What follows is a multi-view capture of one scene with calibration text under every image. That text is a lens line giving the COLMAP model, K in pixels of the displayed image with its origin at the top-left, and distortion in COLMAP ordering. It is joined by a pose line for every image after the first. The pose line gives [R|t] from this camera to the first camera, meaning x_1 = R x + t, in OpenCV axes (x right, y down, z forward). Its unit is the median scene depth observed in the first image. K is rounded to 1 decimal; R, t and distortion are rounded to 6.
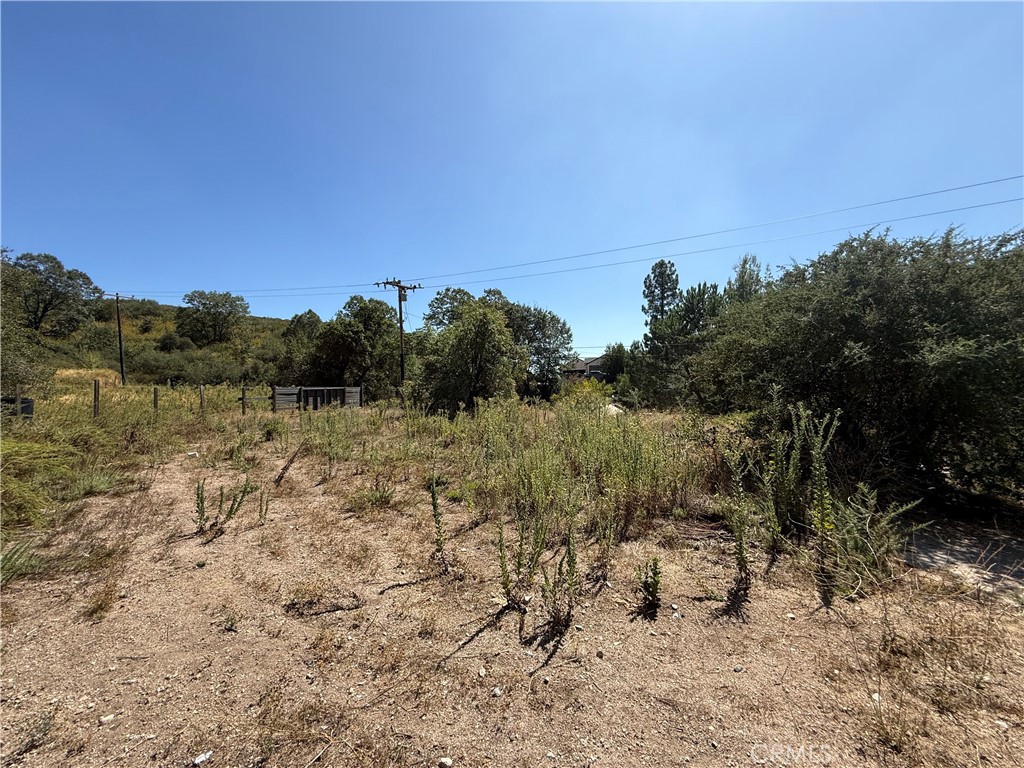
lens RADIAL K [[407.2, 0, 510.1], [0, 407.2, 383.0], [0, 0, 1]] dist [-0.000110, 0.000265]
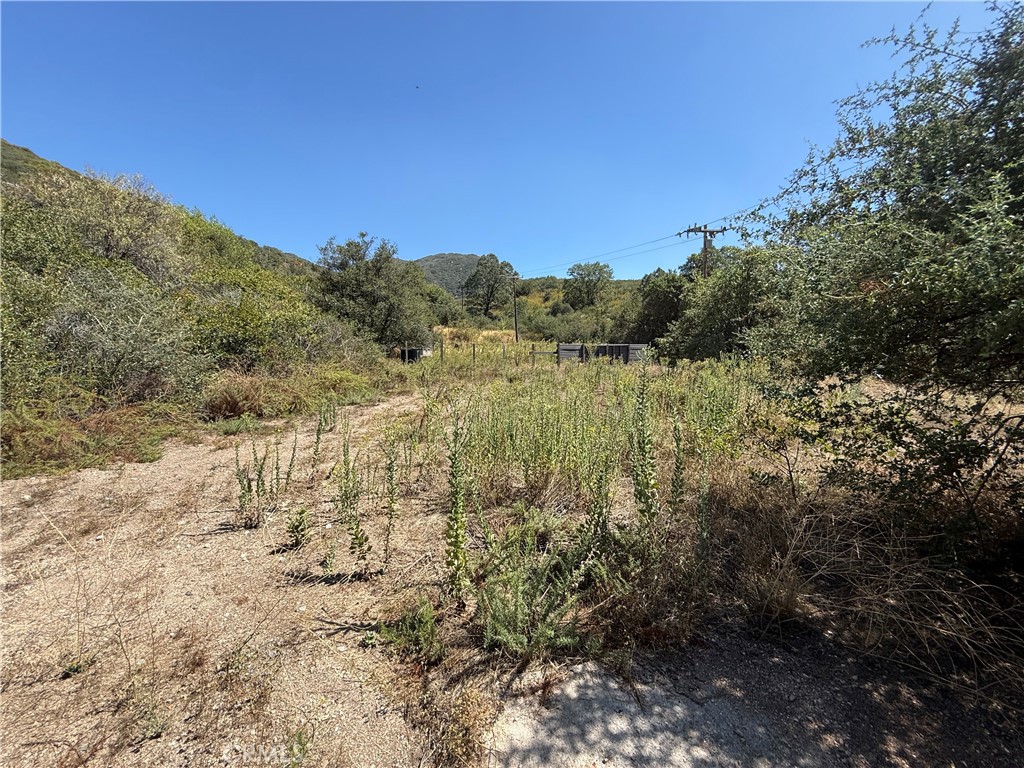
lens RADIAL K [[407.2, 0, 510.1], [0, 407.2, 383.0], [0, 0, 1]] dist [-0.000110, 0.000265]
pose [[0.659690, 0.079834, -0.747285, 0.141314], [-0.000390, 0.994378, 0.105886, -0.000977], [0.751537, -0.069560, 0.656013, 0.067441]]
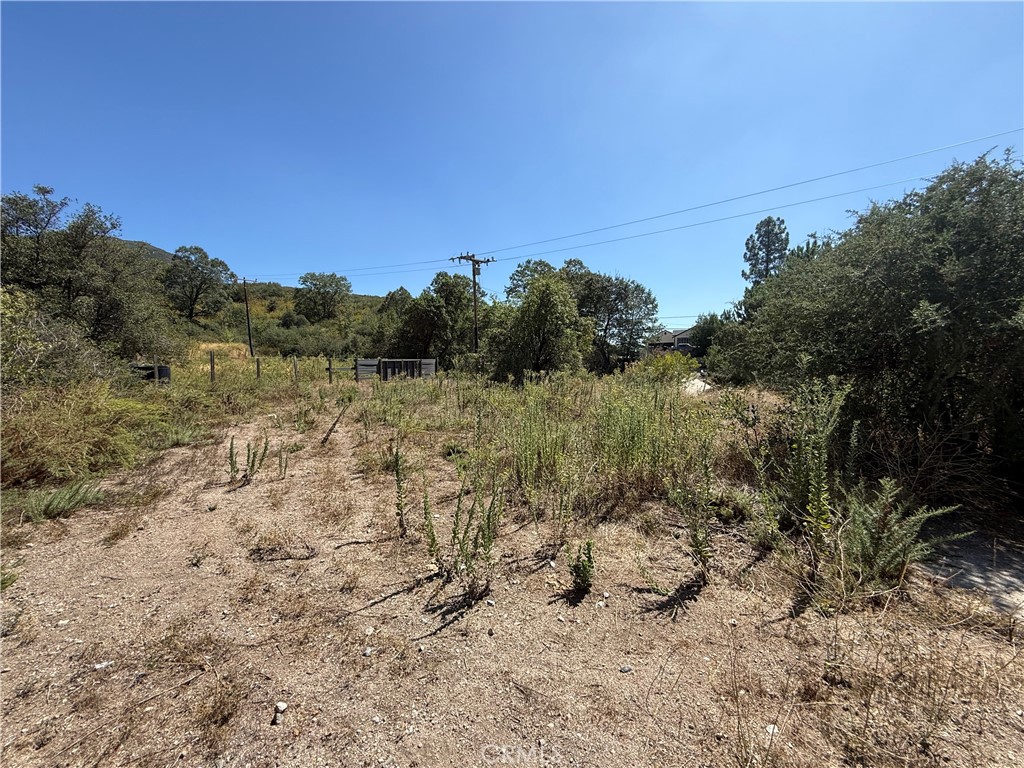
lens RADIAL K [[407.2, 0, 510.1], [0, 407.2, 383.0], [0, 0, 1]] dist [-0.000110, 0.000265]
pose [[0.977847, 0.018124, -0.208534, 0.035214], [-0.004560, 0.997852, 0.065342, 0.001197], [0.209271, -0.062944, 0.975830, 0.008186]]
